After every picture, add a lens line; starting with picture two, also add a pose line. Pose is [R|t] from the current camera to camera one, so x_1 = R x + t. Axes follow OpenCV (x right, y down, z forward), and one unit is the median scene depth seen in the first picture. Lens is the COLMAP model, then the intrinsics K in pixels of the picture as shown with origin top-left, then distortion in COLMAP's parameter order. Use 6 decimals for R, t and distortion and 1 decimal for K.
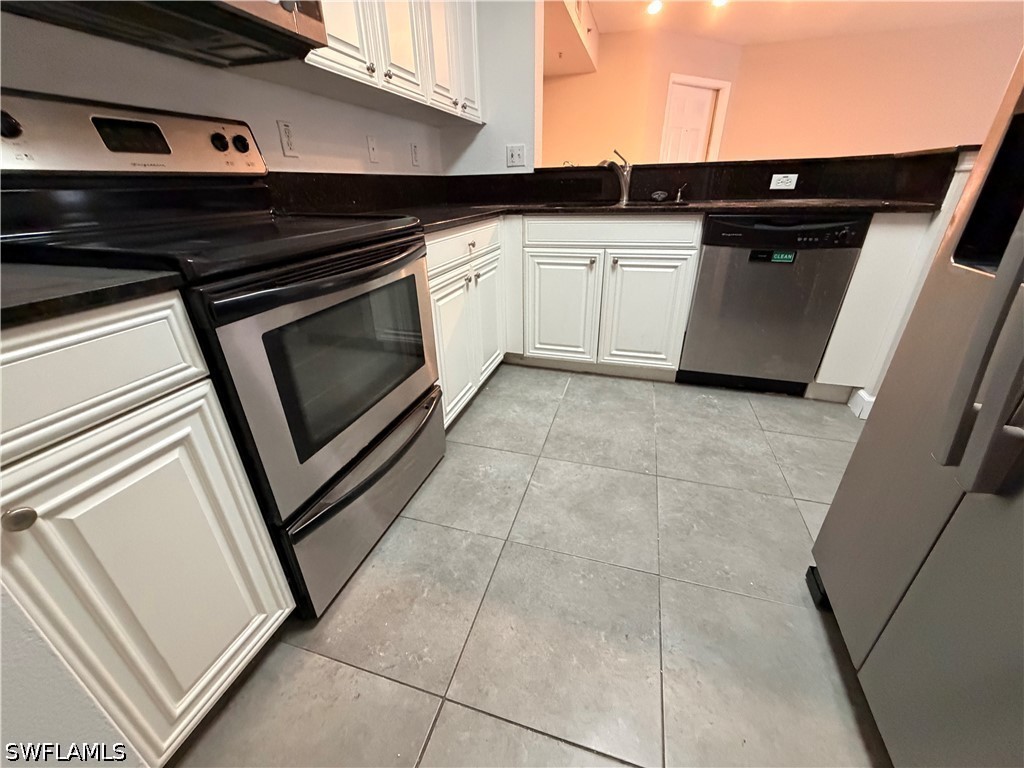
lens RADIAL K [[423.0, 0, 512.0], [0, 423.0, 384.0], [0, 0, 1]] dist [-0.002505, -0.000221]
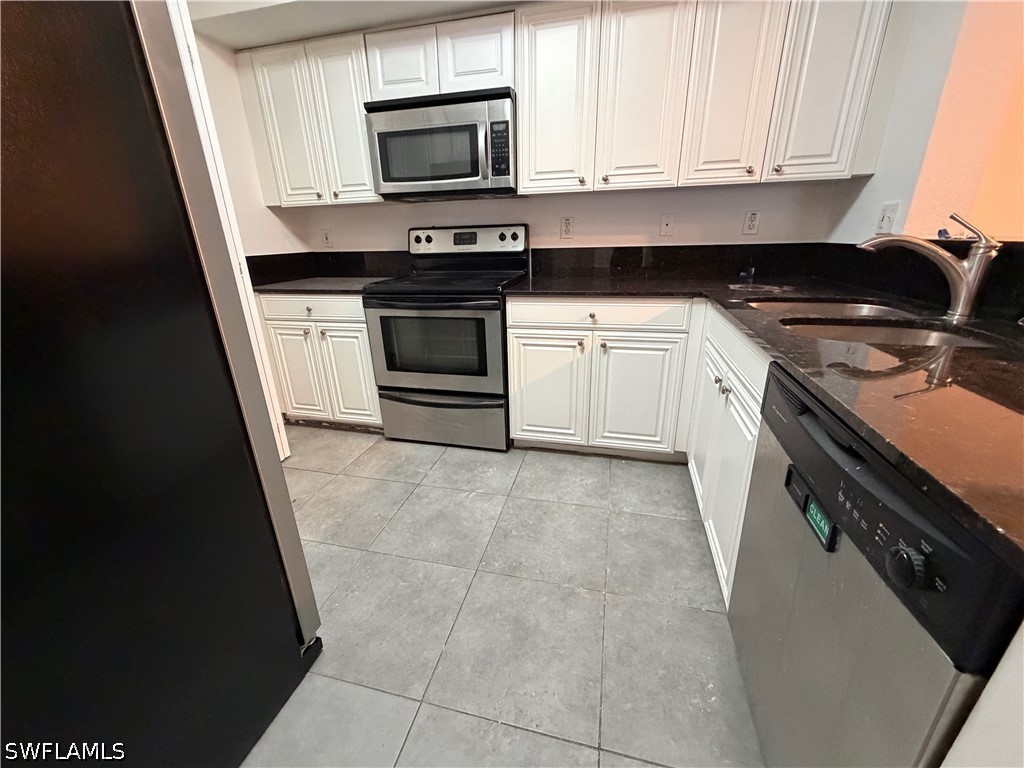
lens RADIAL K [[439.1, 0, 511.8], [0, 439.1, 378.3], [0, 0, 1]] dist [-0.000258, -0.000027]
pose [[0.002962, 0.333566, -0.942722, 1.120345], [-0.399609, 0.864578, 0.304660, -0.486890], [0.916681, 0.375817, 0.135857, 0.762973]]
